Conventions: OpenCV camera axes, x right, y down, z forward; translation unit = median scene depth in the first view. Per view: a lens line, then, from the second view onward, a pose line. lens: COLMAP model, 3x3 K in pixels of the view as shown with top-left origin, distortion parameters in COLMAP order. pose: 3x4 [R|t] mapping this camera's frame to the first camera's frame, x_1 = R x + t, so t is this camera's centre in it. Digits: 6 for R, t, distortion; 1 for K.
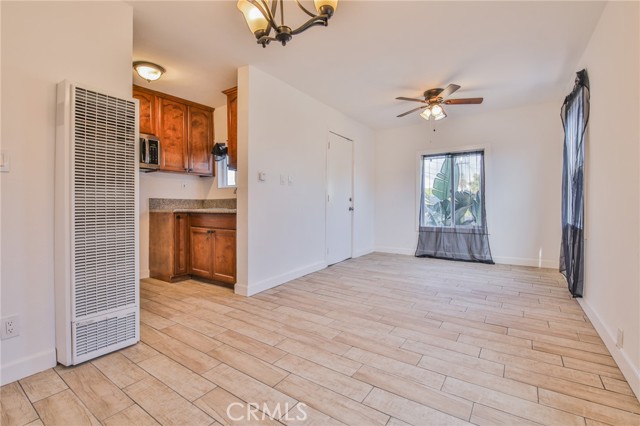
lens RADIAL K [[293.5, 0, 321.6], [0, 293.5, 210.9], [0, 0, 1]] dist [-0.006277, -0.009208]
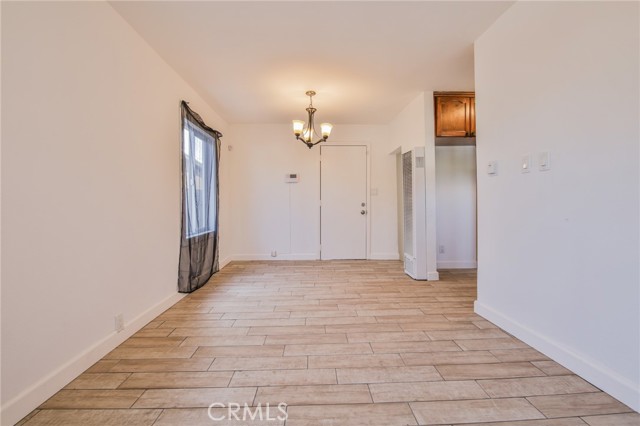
lens RADIAL K [[293.5, 0, 320.2], [0, 293.5, 208.9], [0, 0, 1]] dist [-0.006277, -0.009208]
pose [[-0.809410, 0.024677, -0.586725, 0.499589], [-0.007701, 0.998585, 0.052623, -0.043854], [0.587193, 0.047112, -0.808075, 1.143519]]
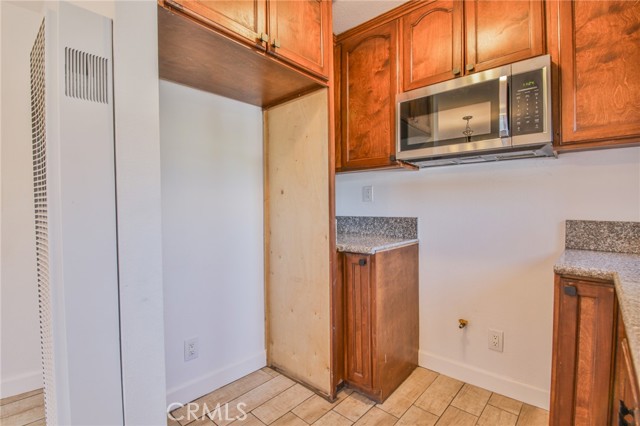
lens RADIAL K [[293.5, 0, 318.2], [0, 293.5, 210.2], [0, 0, 1]] dist [-0.006277, -0.009208]
pose [[-0.143055, 0.009099, -0.989673, -0.152268], [-0.023656, 0.999641, 0.012610, -0.056332], [0.989432, 0.025215, -0.142788, 0.748877]]
